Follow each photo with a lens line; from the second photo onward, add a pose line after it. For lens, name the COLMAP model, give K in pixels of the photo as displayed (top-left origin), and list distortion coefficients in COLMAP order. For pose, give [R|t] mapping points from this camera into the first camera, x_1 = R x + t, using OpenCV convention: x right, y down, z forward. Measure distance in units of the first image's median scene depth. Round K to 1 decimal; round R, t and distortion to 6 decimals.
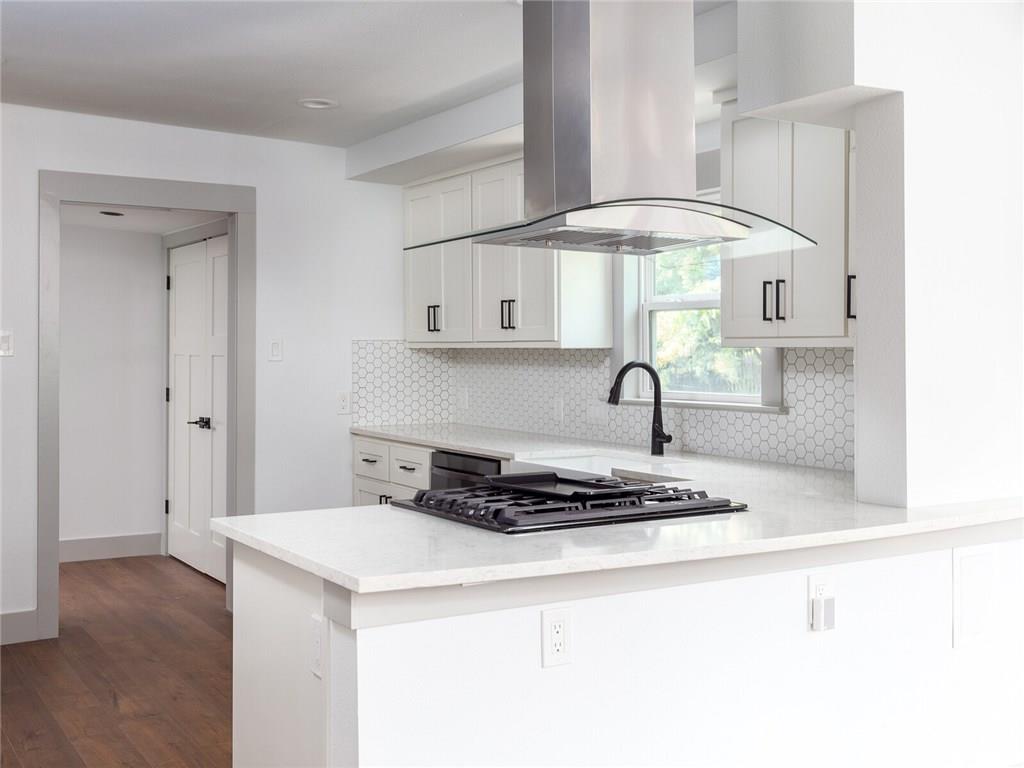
lens RADIAL K [[1122.4, 0, 509.5], [0, 1122.4, 332.1], [0, 0, 1]] dist [0.004734, 0.020679]
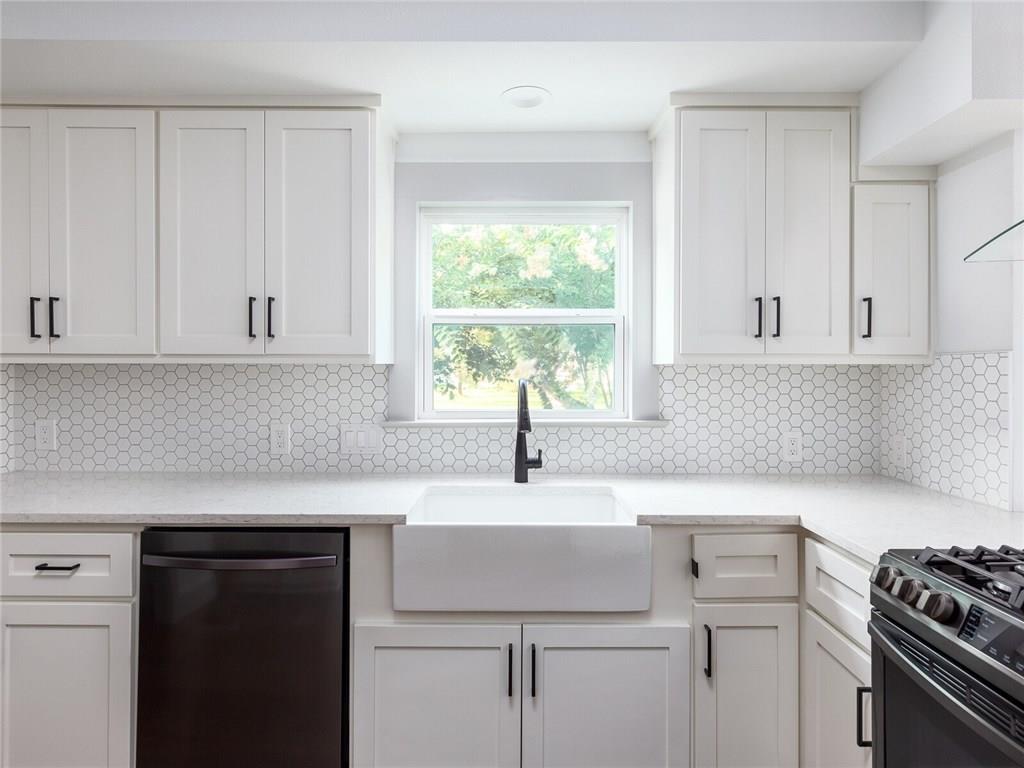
lens RADIAL K [[571.8, 0, 511.7], [0, 571.8, 366.8], [0, 0, 1]] dist [-0.000959, -0.001233]
pose [[0.523651, 0.001608, 0.851931, -0.217242], [-0.013595, 0.999887, 0.006469, 0.010952], [-0.851824, -0.014970, 0.523614, 0.629292]]
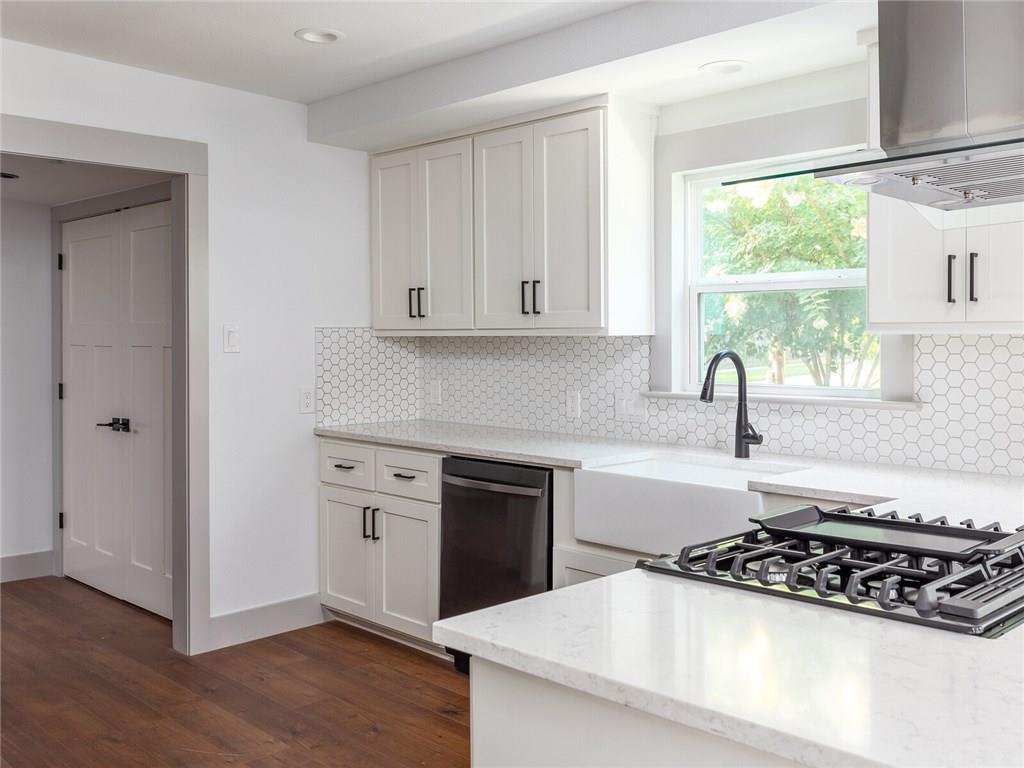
lens RADIAL K [[967.6, 0, 522.5], [0, 967.6, 339.9], [0, 0, 1]] dist [0.001631, -0.009142]
pose [[0.973579, -0.002842, 0.228333, -0.168490], [-0.000948, 0.999864, 0.016483, 0.004639], [-0.228349, -0.016264, 0.973443, 0.254306]]
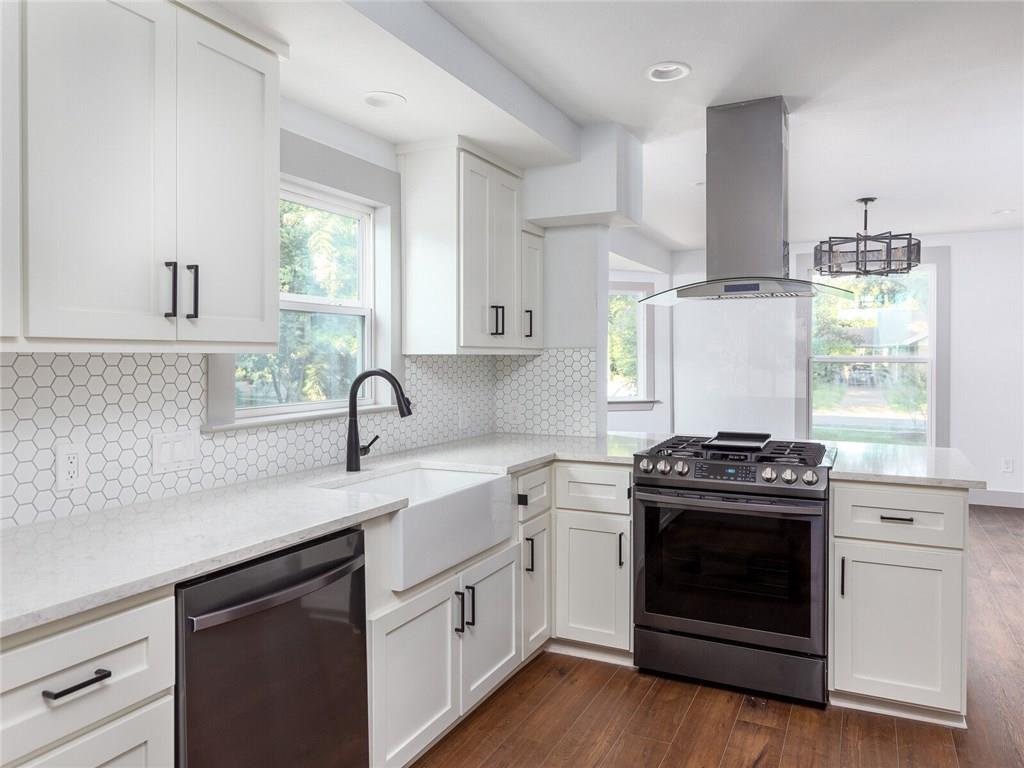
lens RADIAL K [[715.7, 0, 509.5], [0, 715.7, 369.6], [0, 0, 1]] dist [0.004275, -0.002415]
pose [[-0.525060, -0.016505, 0.850905, -0.352352], [-0.013007, 0.999851, 0.011369, 0.015084], [-0.850966, -0.005098, -0.525197, 0.983020]]
